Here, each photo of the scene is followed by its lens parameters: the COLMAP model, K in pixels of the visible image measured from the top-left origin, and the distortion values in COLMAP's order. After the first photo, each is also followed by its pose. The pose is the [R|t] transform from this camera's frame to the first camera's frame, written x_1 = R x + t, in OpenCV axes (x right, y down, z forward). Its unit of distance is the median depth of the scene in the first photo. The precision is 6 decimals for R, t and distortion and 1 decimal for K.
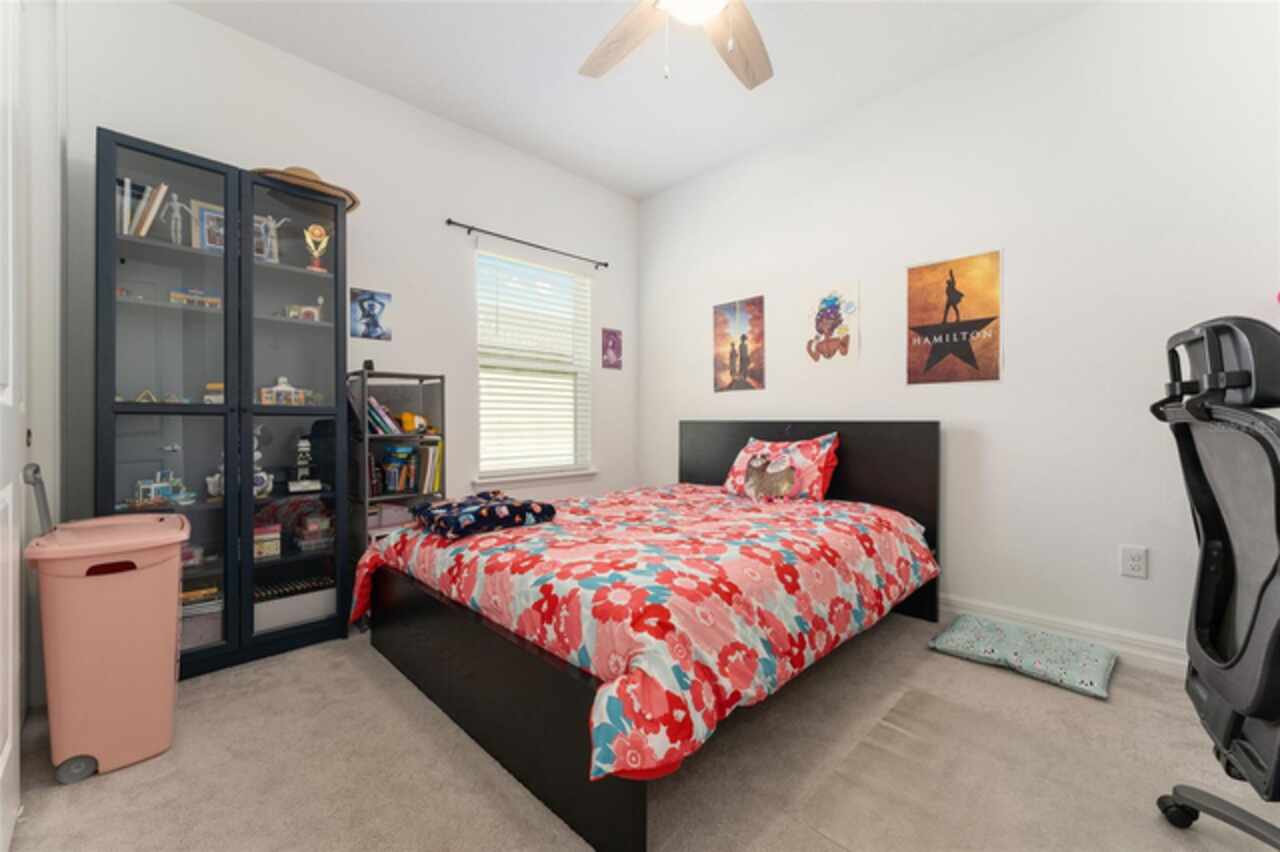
lens RADIAL K [[522.2, 0, 639.1], [0, 522.2, 424.7], [0, 0, 1]] dist [0.000259, 0.000034]
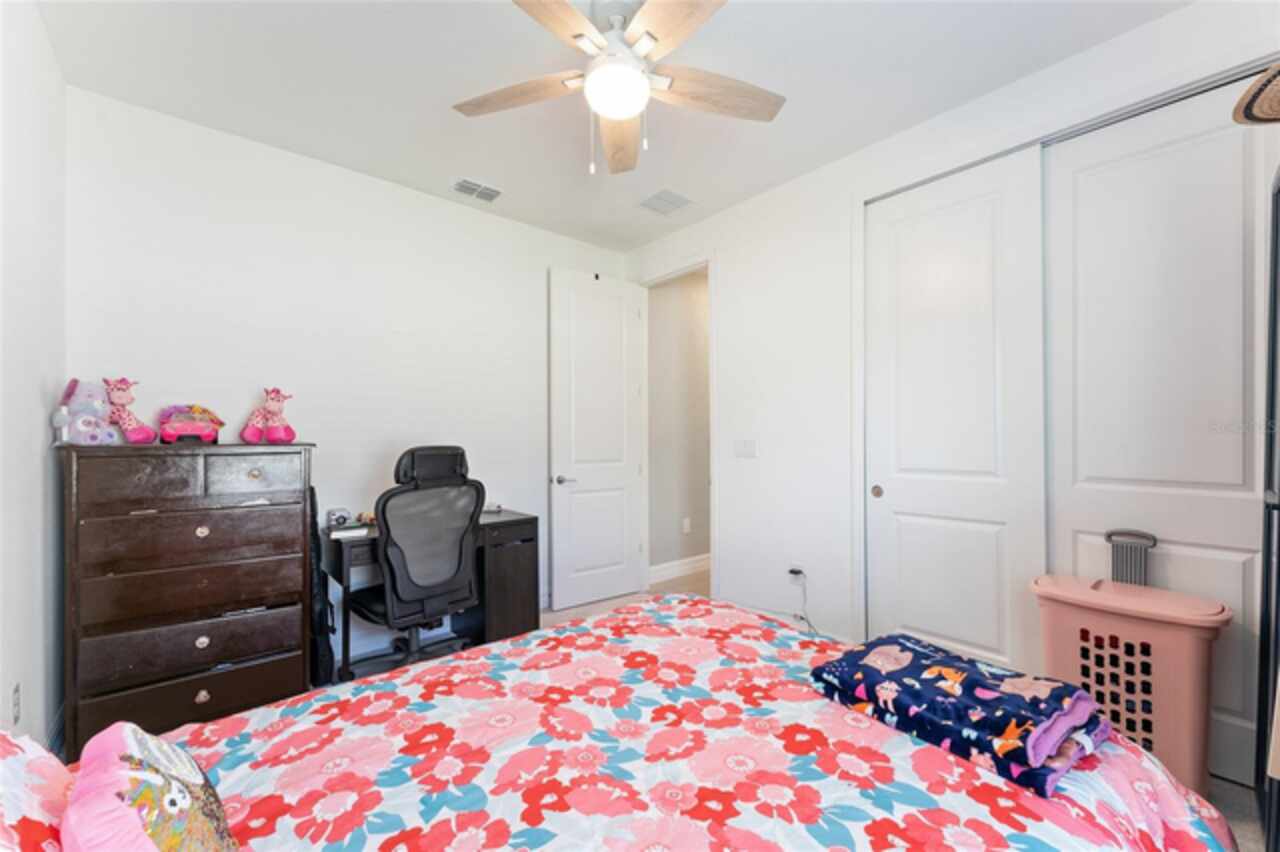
lens RADIAL K [[522.2, 0, 640.5], [0, 522.2, 428.9], [0, 0, 1]] dist [0.000259, 0.000034]
pose [[-0.997614, -0.000676, 0.069030, 0.251248], [-0.000787, 0.999998, -0.001573, -0.181651], [-0.069029, -0.001623, -0.997613, 2.111269]]
